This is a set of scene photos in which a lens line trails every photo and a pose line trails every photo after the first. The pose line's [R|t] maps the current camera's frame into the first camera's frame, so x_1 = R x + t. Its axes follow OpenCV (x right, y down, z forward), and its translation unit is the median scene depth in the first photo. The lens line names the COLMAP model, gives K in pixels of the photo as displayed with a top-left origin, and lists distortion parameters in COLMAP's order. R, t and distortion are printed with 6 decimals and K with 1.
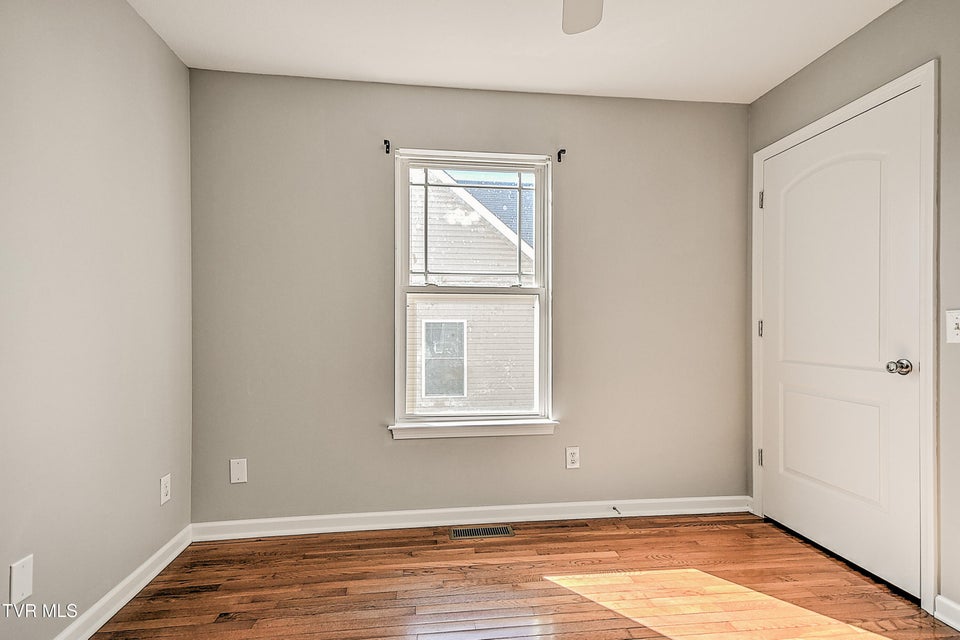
lens RADIAL K [[477.3, 0, 484.8], [0, 477.3, 330.6], [0, 0, 1]] dist [0.020706, -0.000210]
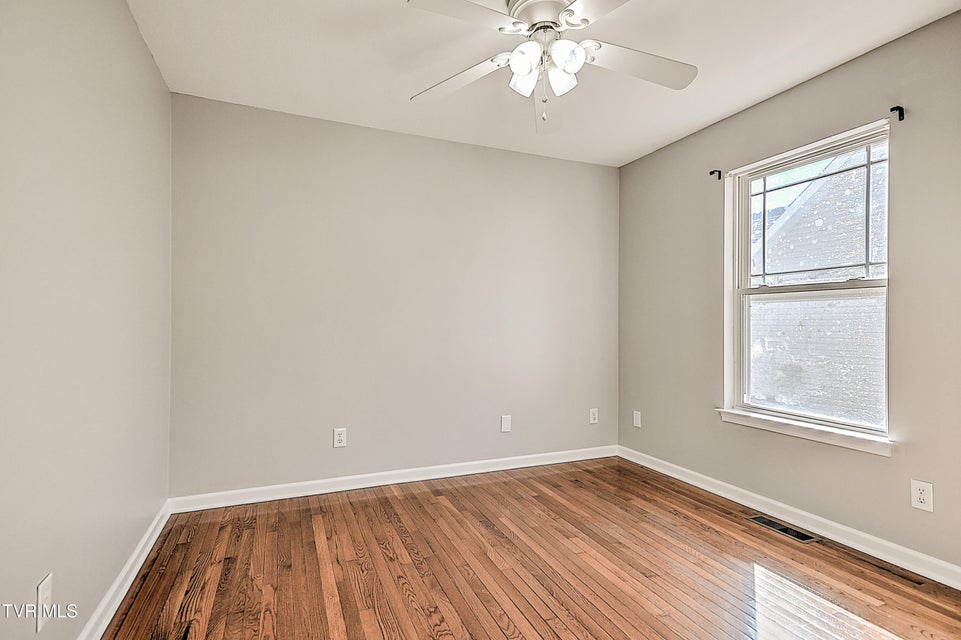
lens RADIAL K [[478.6, 0, 479.3], [0, 478.6, 323.3], [0, 0, 1]] dist [0.023592, 0.000351]
pose [[0.262446, -0.000401, -0.964947, 0.769620], [-0.009270, 0.999953, -0.002937, -0.002571], [0.964902, 0.009716, 0.262430, 0.105189]]
